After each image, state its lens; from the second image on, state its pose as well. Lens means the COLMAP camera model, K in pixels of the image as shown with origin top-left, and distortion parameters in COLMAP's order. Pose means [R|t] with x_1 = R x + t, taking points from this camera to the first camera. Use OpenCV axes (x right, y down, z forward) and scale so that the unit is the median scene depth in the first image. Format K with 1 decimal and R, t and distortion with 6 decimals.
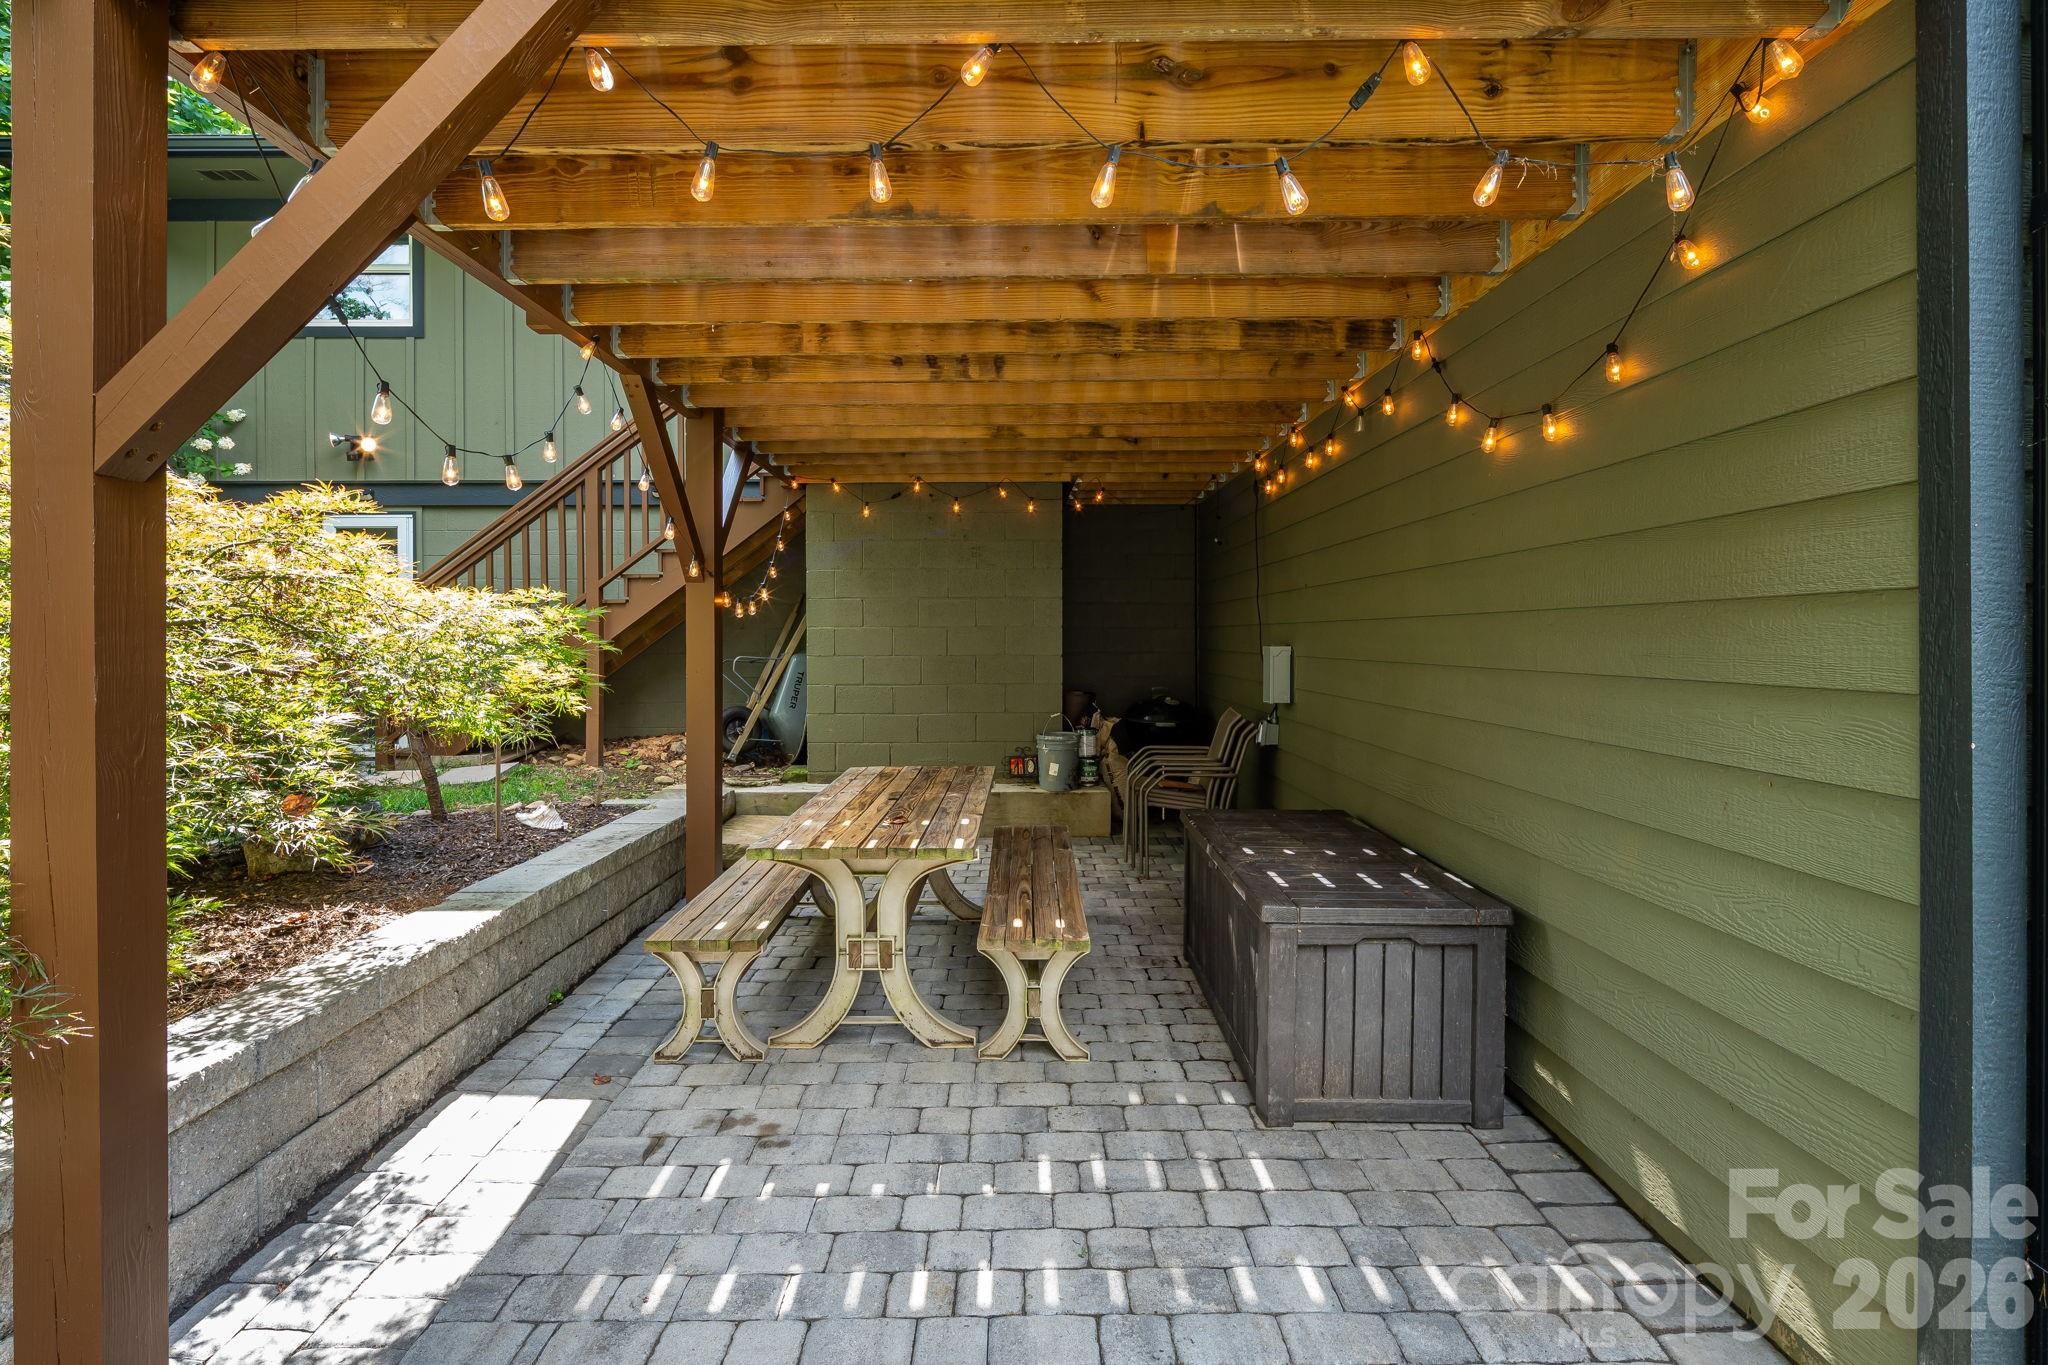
lens RADIAL K [[966.2, 0, 995.3], [0, 966.2, 651.6], [0, 0, 1]] dist [0.013196, -0.000195]
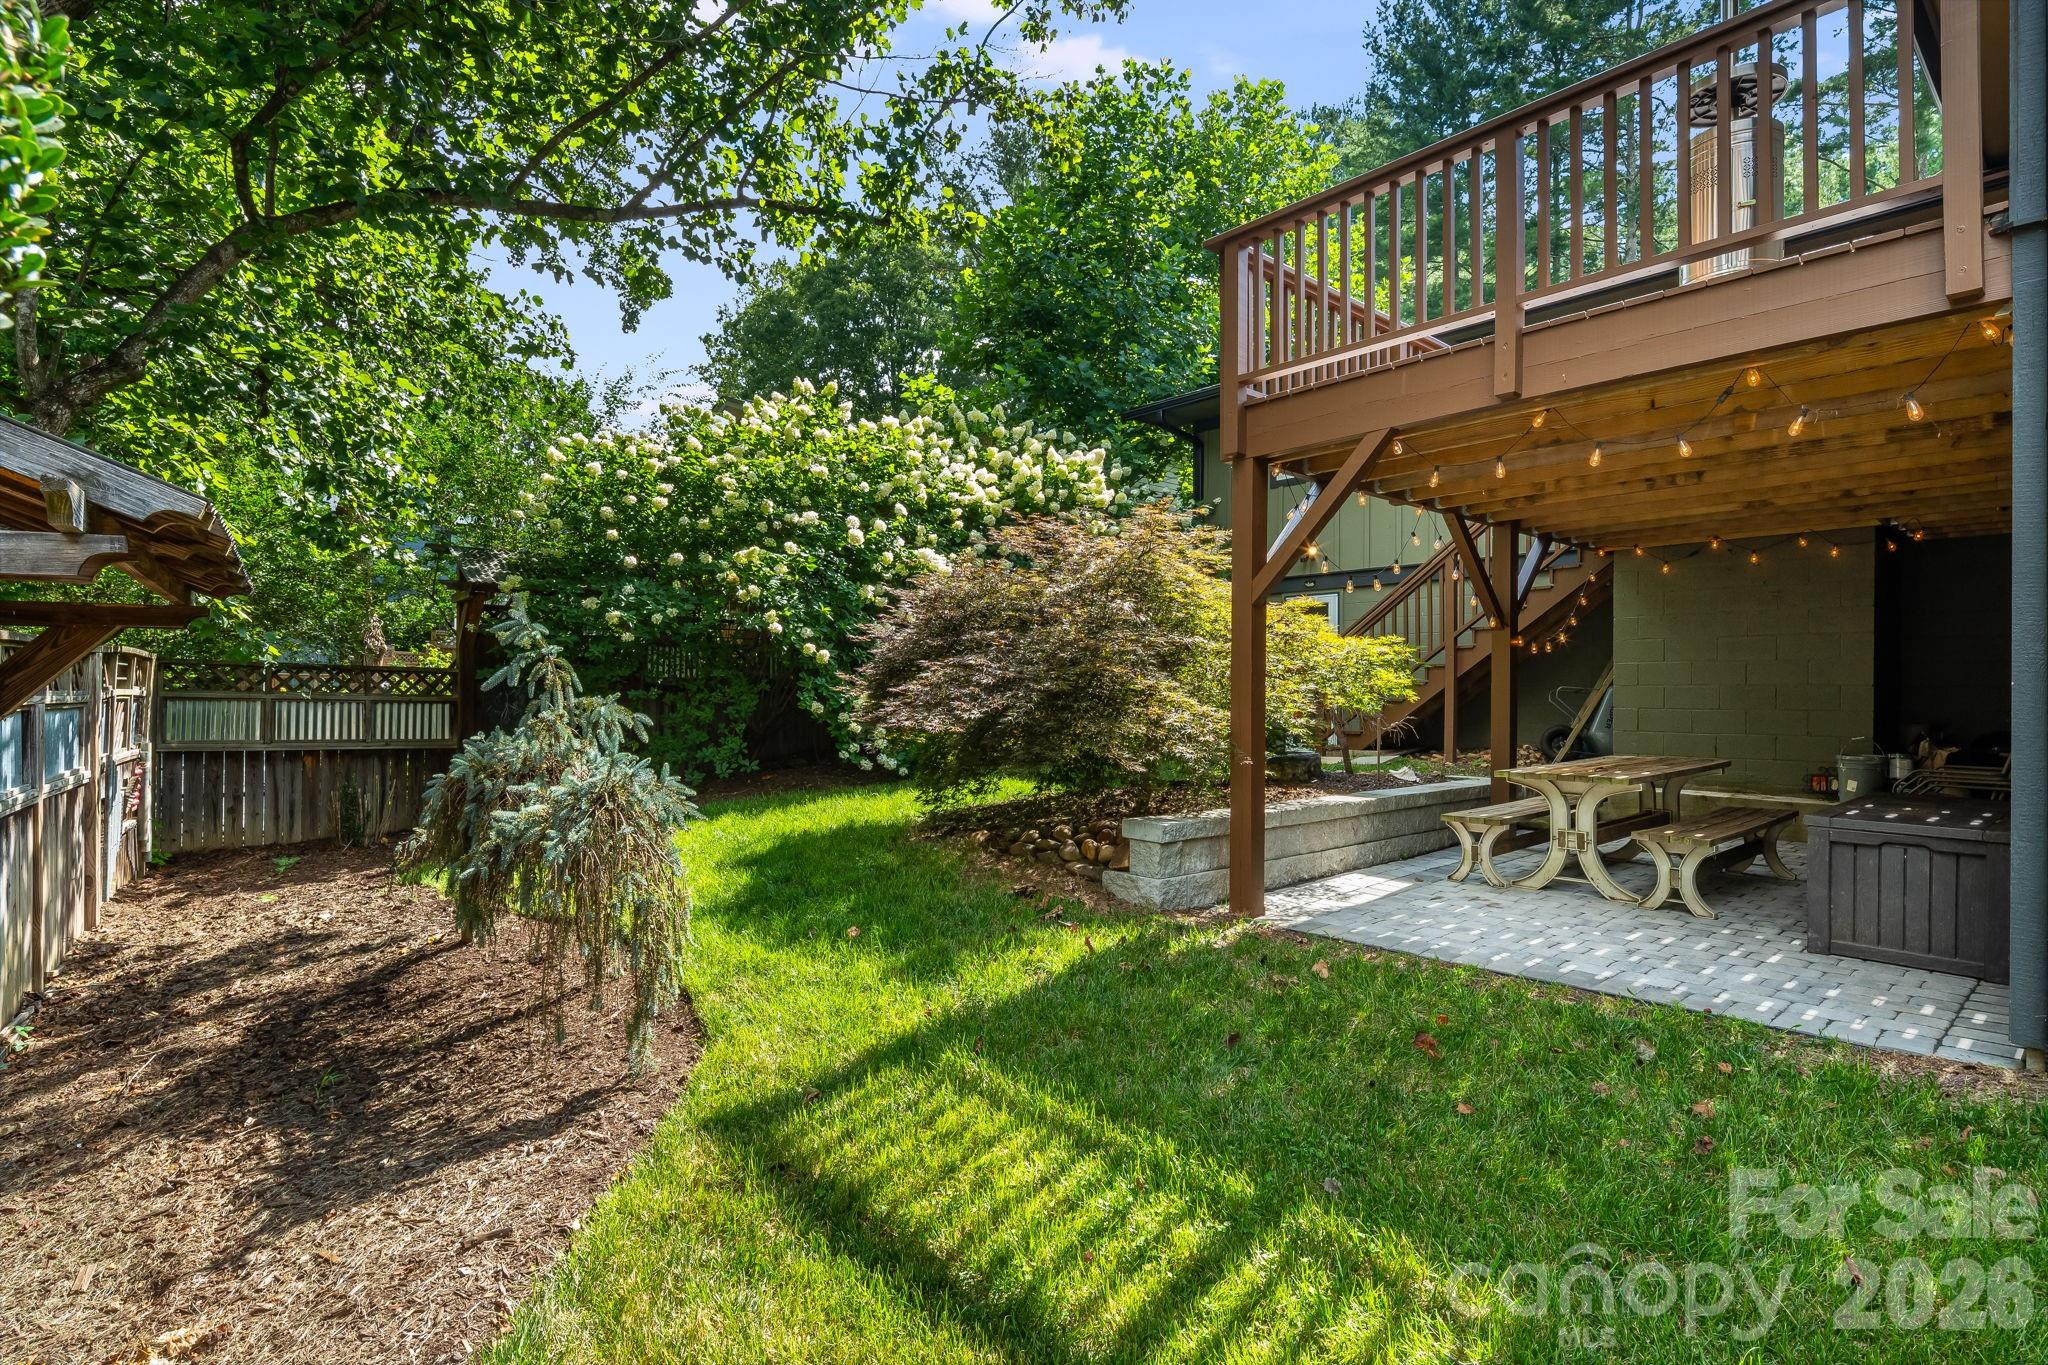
lens RADIAL K [[989.9, 0, 1017.9], [0, 989.9, 663.2], [0, 0, 1]] dist [0.000772, -0.001643]
pose [[0.657312, -0.013368, -0.753500, 0.554402], [-0.020988, 0.999130, -0.036034, 0.079489], [0.753326, 0.039501, 0.656460, -0.913693]]
